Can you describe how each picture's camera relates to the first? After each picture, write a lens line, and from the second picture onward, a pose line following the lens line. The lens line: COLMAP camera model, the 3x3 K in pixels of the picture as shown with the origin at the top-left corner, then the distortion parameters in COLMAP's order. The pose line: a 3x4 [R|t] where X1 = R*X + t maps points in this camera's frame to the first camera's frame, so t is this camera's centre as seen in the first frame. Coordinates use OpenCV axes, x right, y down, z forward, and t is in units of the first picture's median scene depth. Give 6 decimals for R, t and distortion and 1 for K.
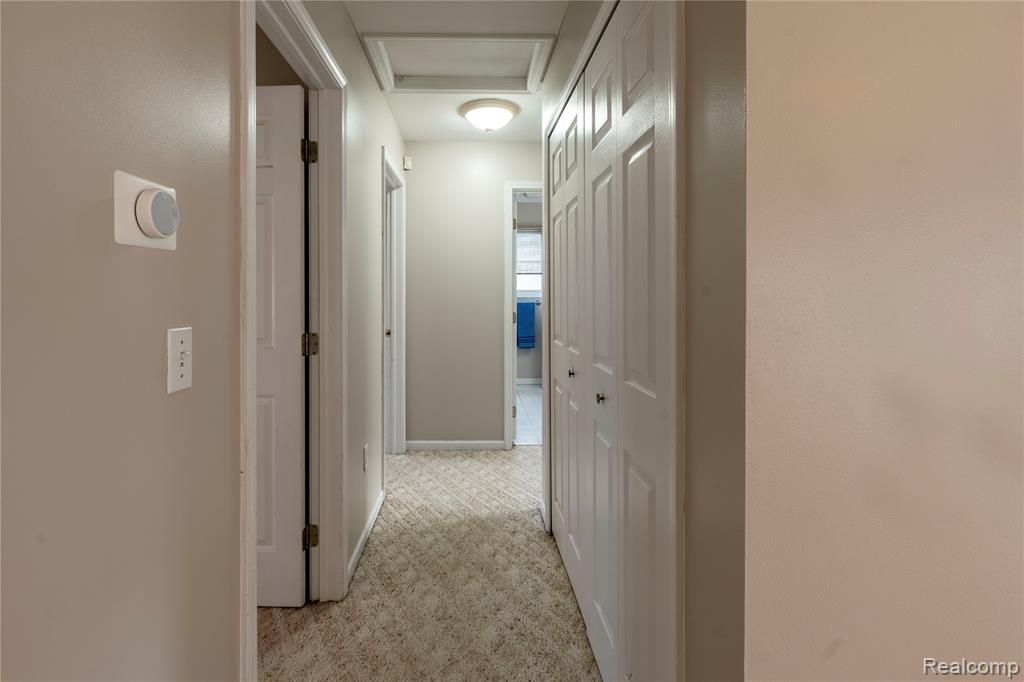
lens RADIAL K [[422.6, 0, 512.3], [0, 422.6, 335.3], [0, 0, 1]] dist [-0.002231, -0.000225]
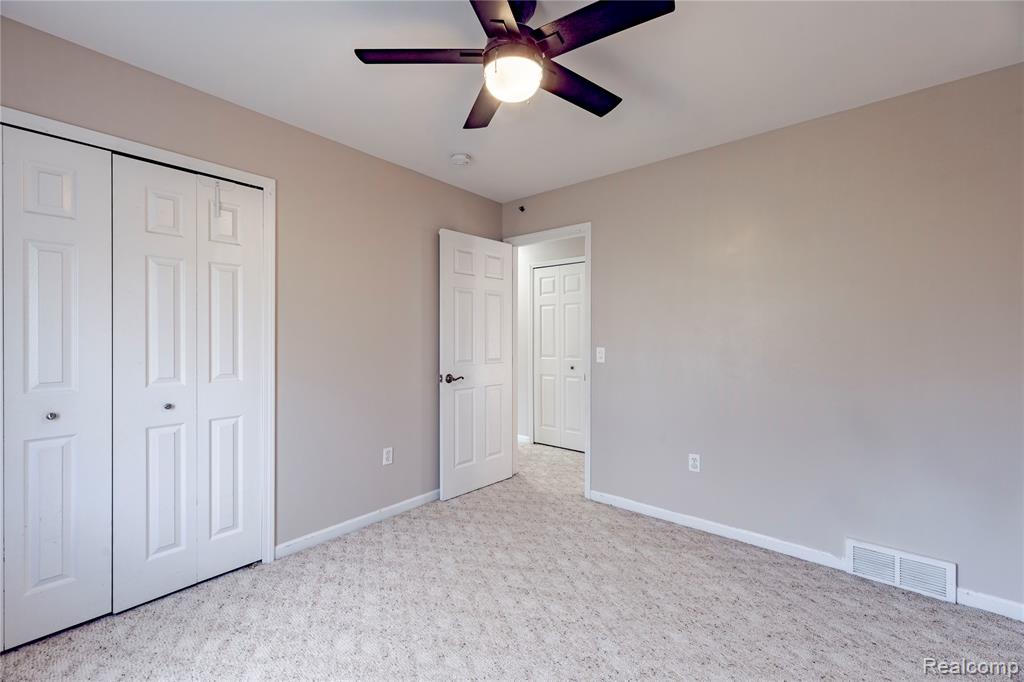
lens RADIAL K [[422.6, 0, 513.7], [0, 422.6, 338.2], [0, 0, 1]] dist [-0.002231, -0.000225]
pose [[0.665711, -0.002638, 0.746205, -2.062794], [0.008099, 0.999960, -0.003690, -0.094559], [-0.746165, 0.008500, 0.665706, -0.508353]]
